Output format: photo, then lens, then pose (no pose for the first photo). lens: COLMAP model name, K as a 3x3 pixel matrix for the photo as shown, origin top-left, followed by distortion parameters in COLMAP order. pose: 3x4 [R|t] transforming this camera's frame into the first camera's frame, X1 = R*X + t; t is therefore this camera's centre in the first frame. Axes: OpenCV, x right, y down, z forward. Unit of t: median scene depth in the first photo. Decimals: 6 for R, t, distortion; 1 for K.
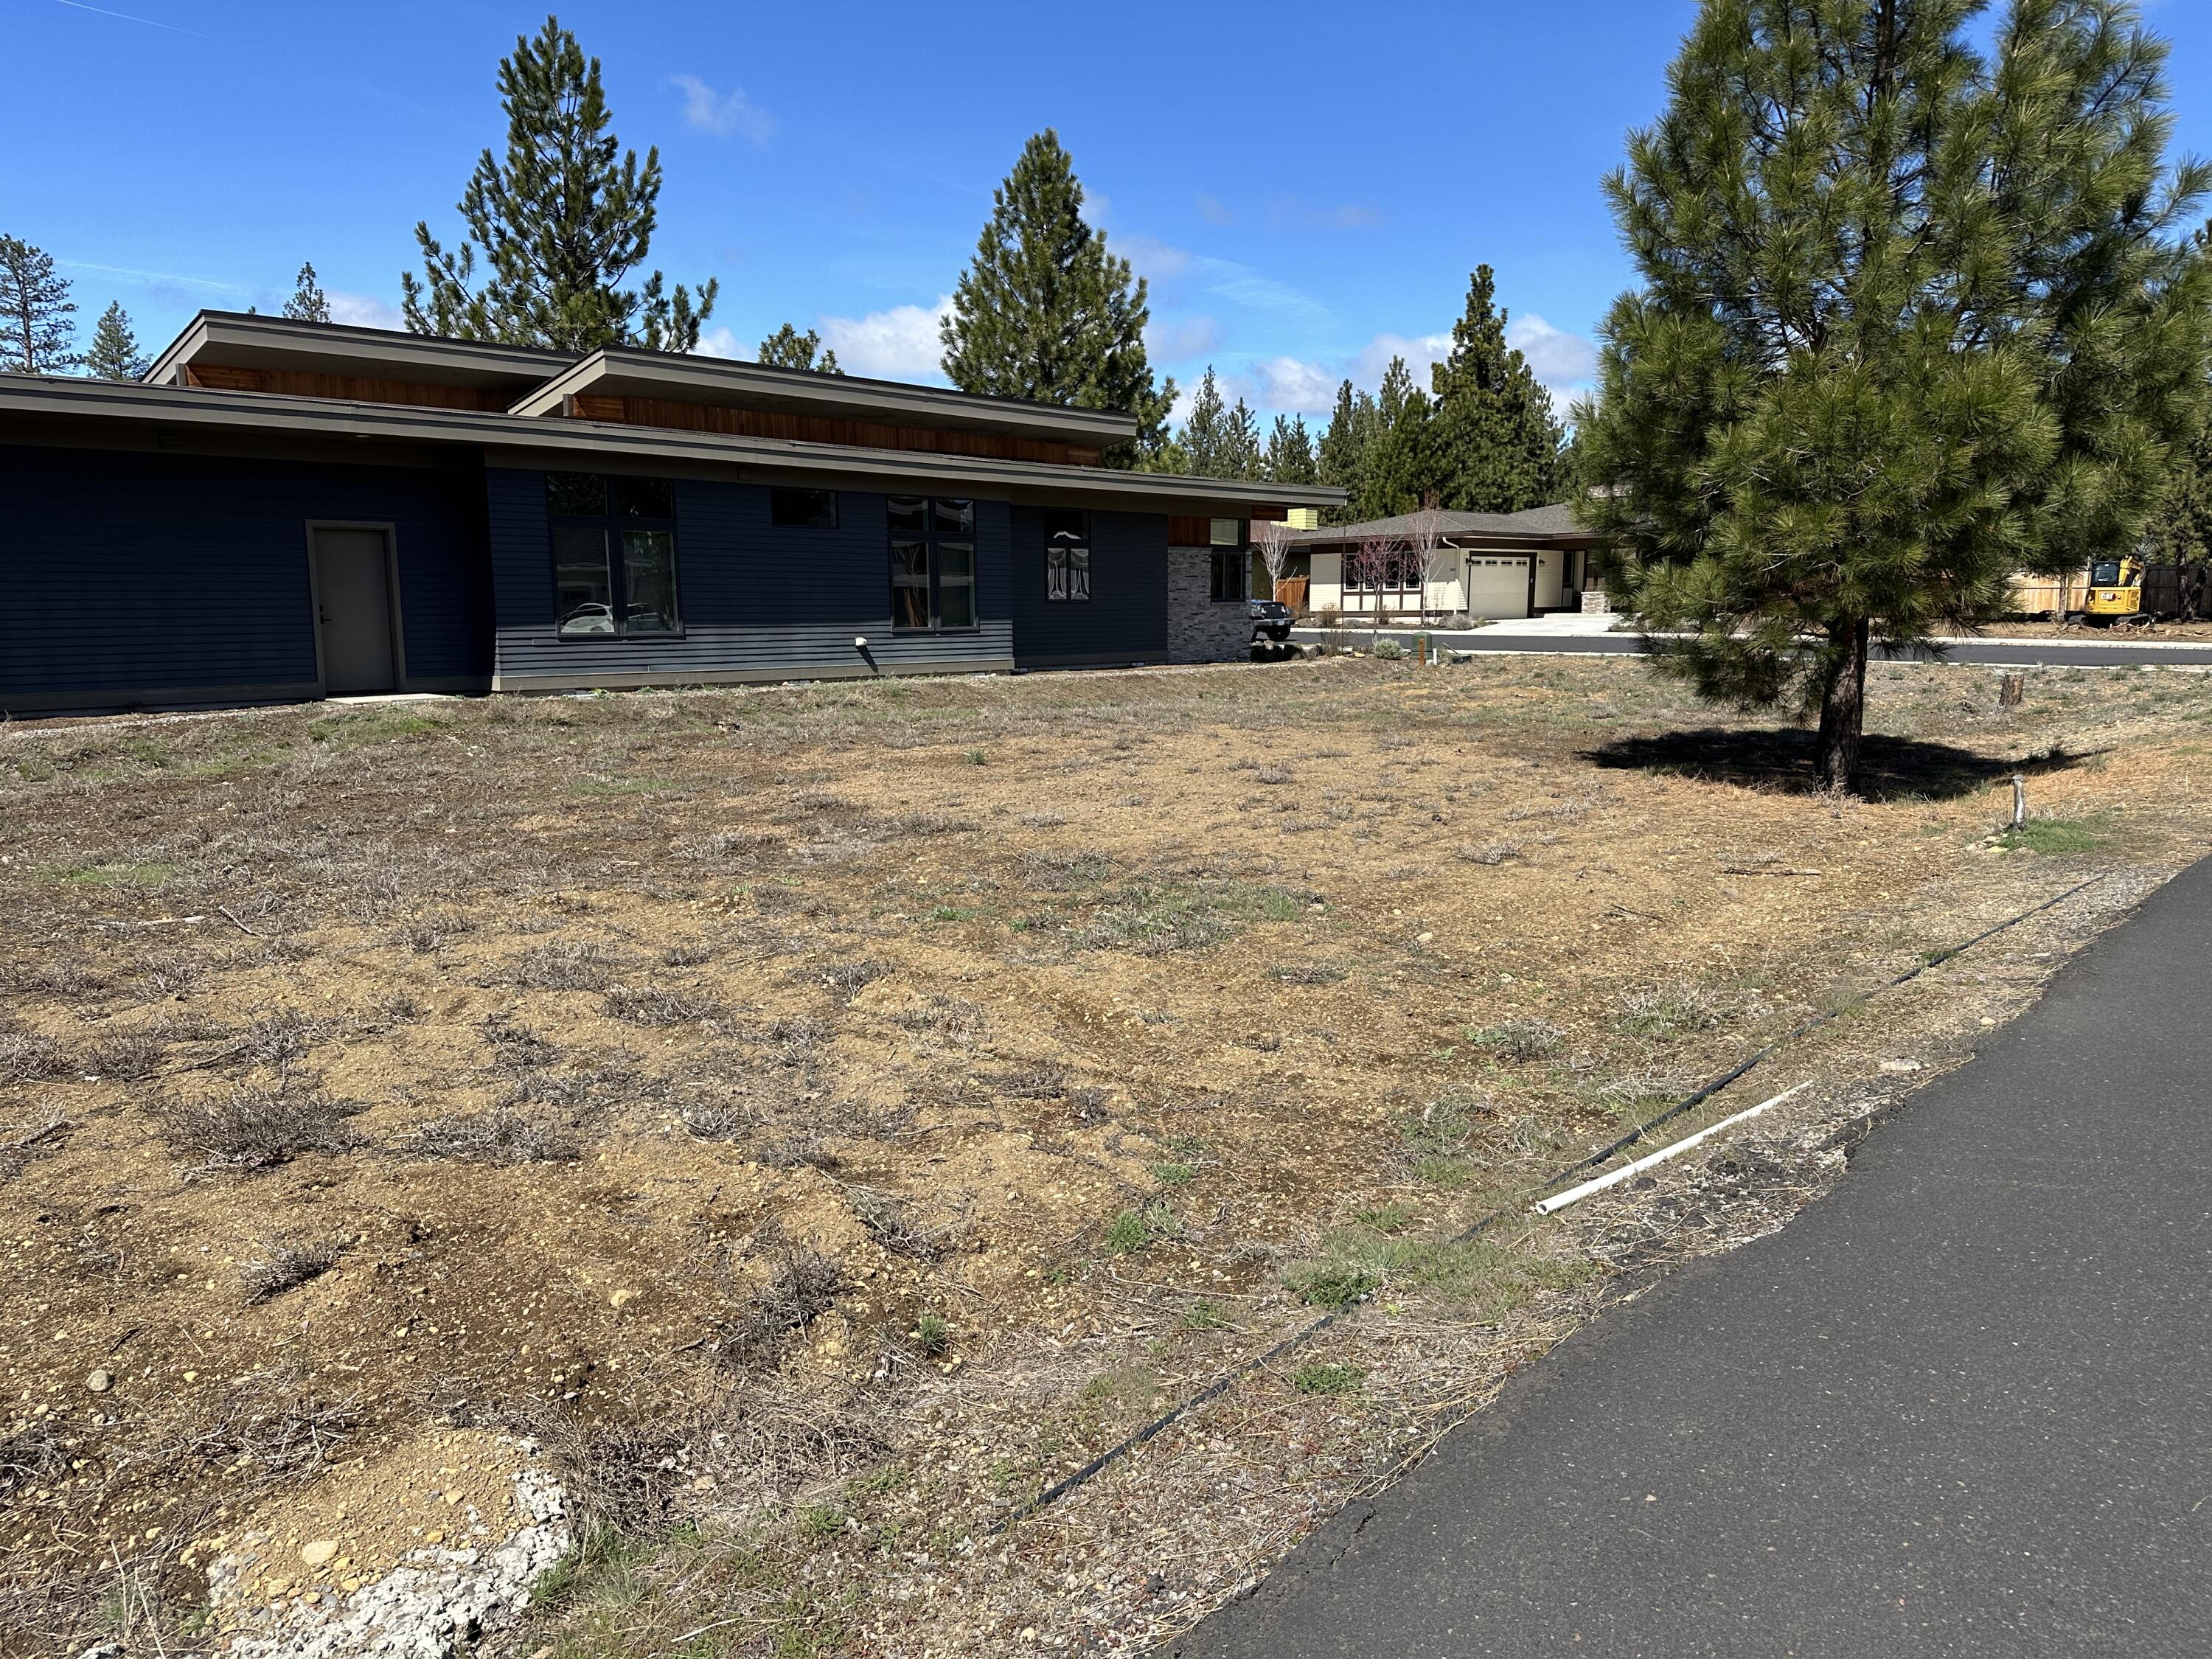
lens RADIAL K [[1558.5, 0, 1113.0], [0, 1558.5, 834.9], [0, 0, 1]] dist [0.120215, -0.150373]
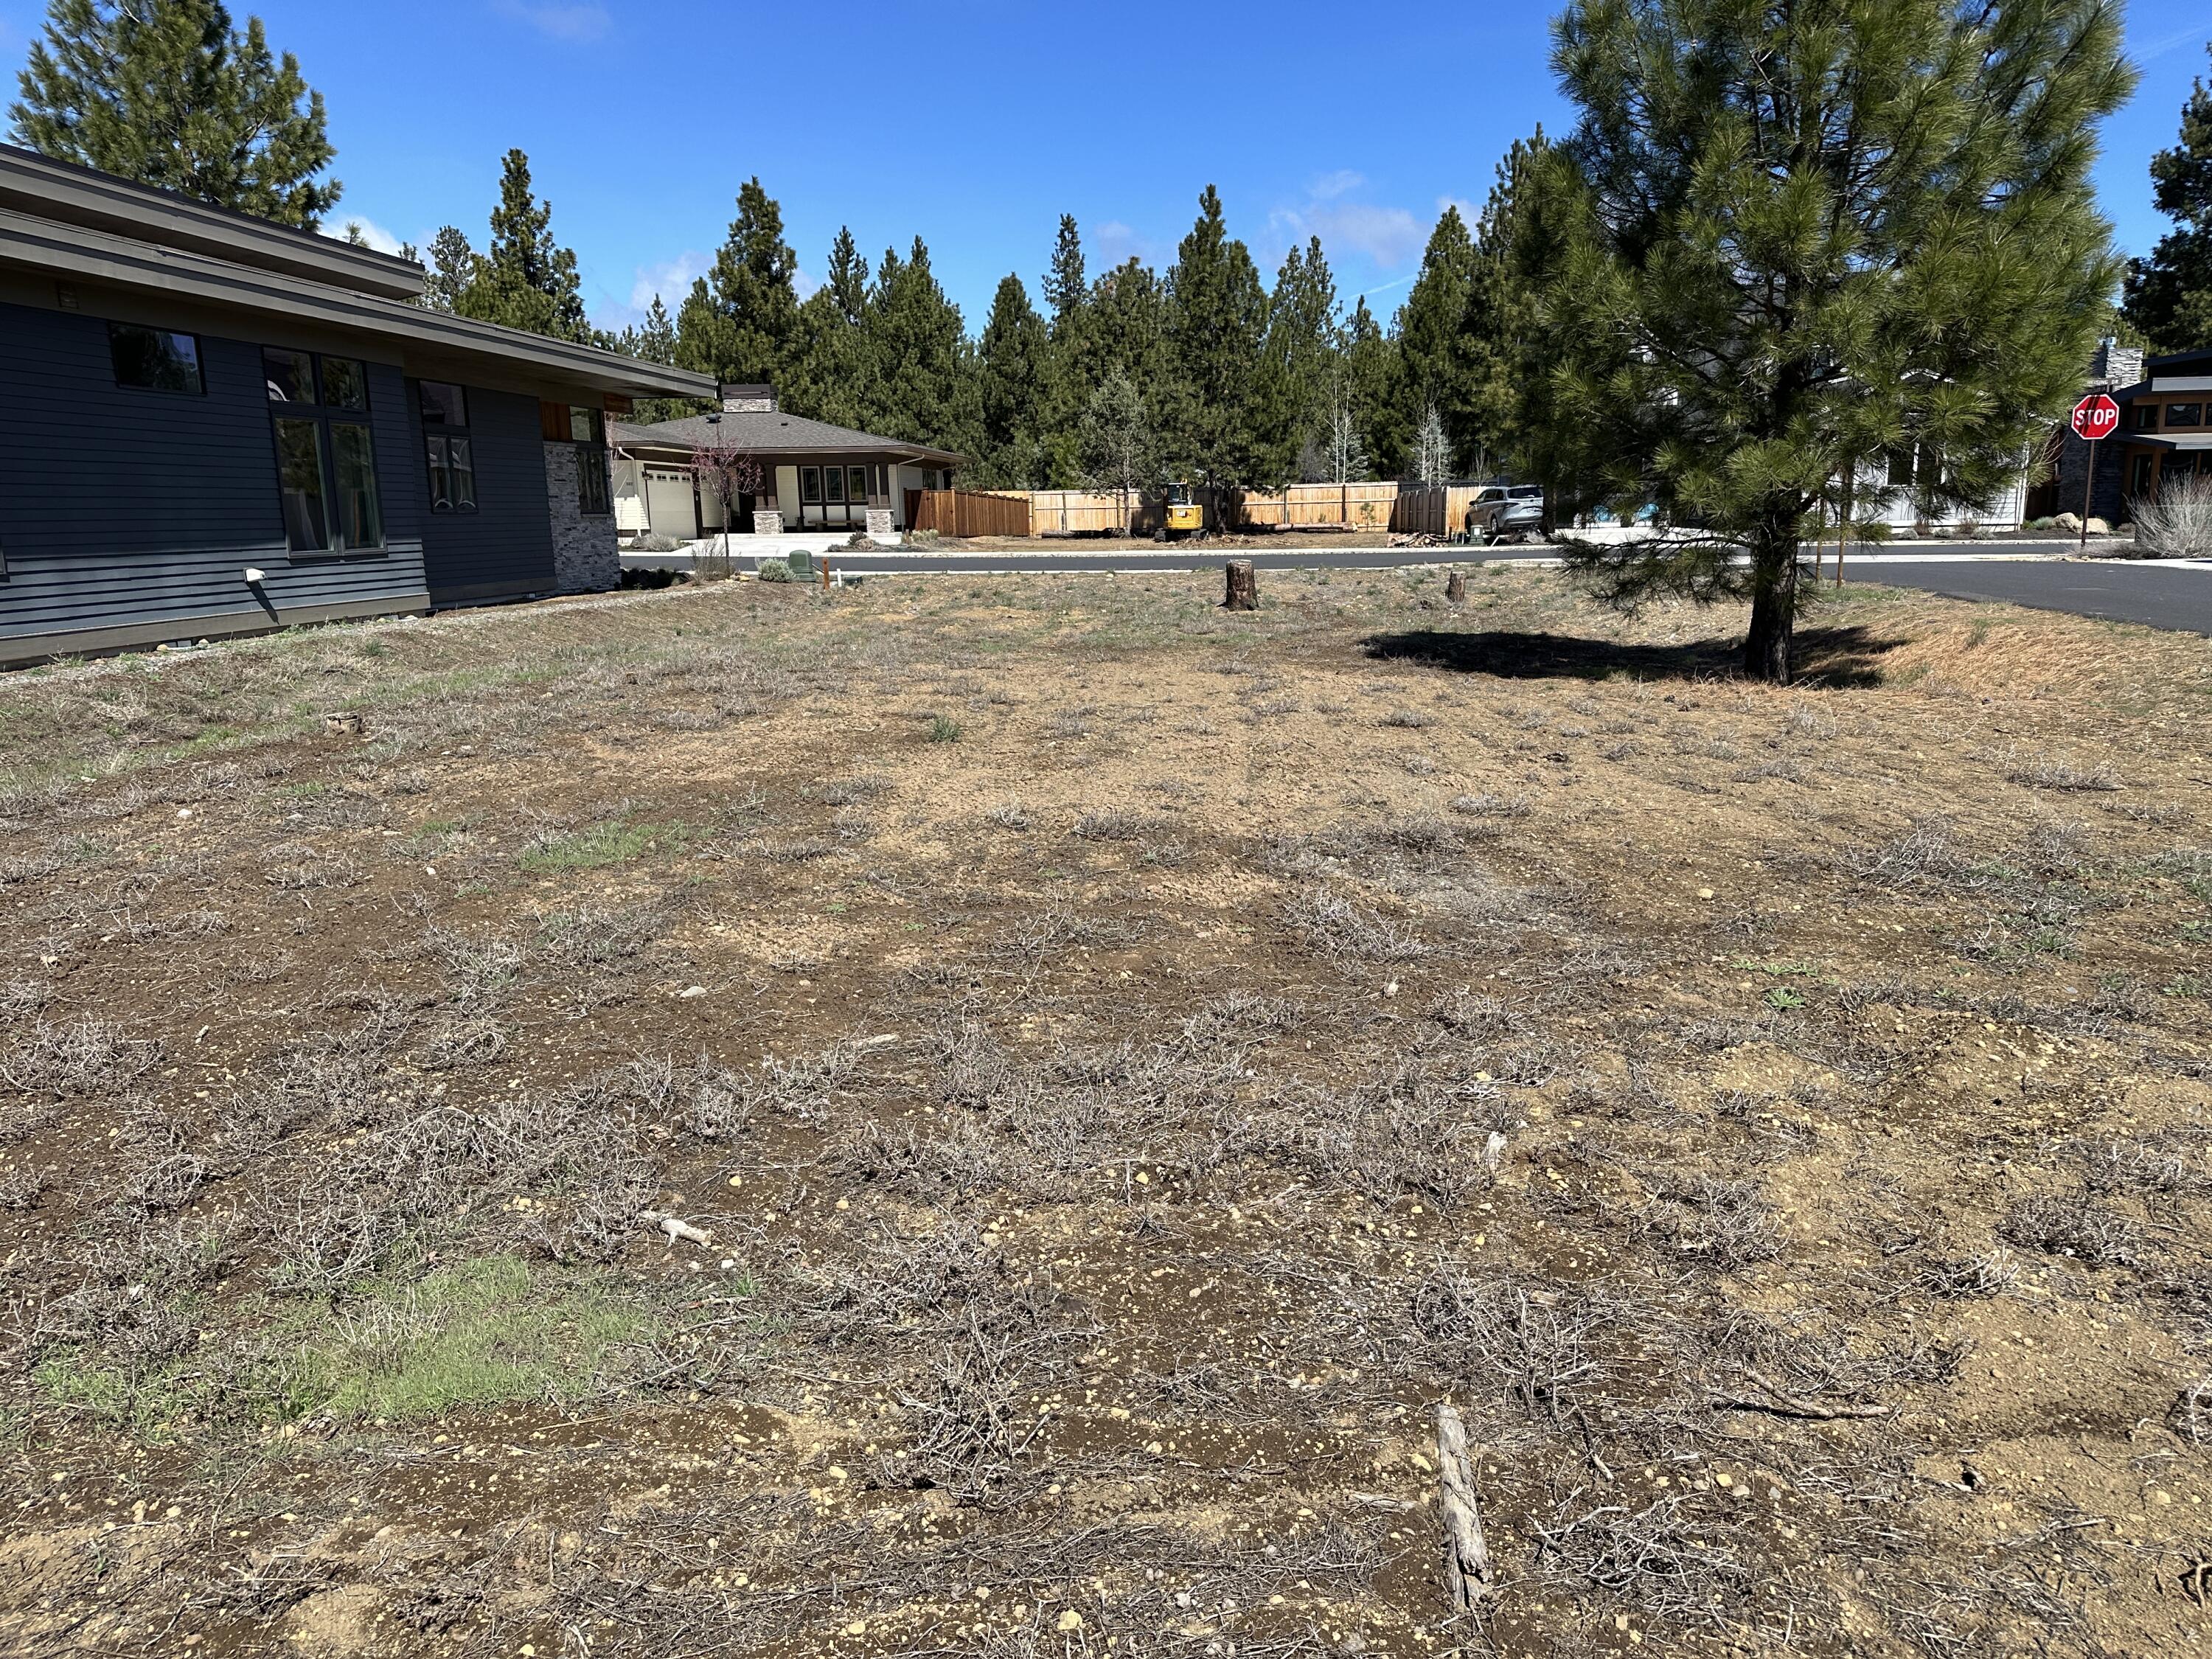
lens RADIAL K [[1580.4, 0, 1099.0], [0, 1580.4, 820.8], [0, 0, 1]] dist [0.056357, -0.039788]
pose [[0.810778, -0.128069, 0.571171, -0.112921], [0.107951, 0.991749, 0.069135, -0.013375], [-0.575313, 0.005605, 0.817914, 0.111630]]
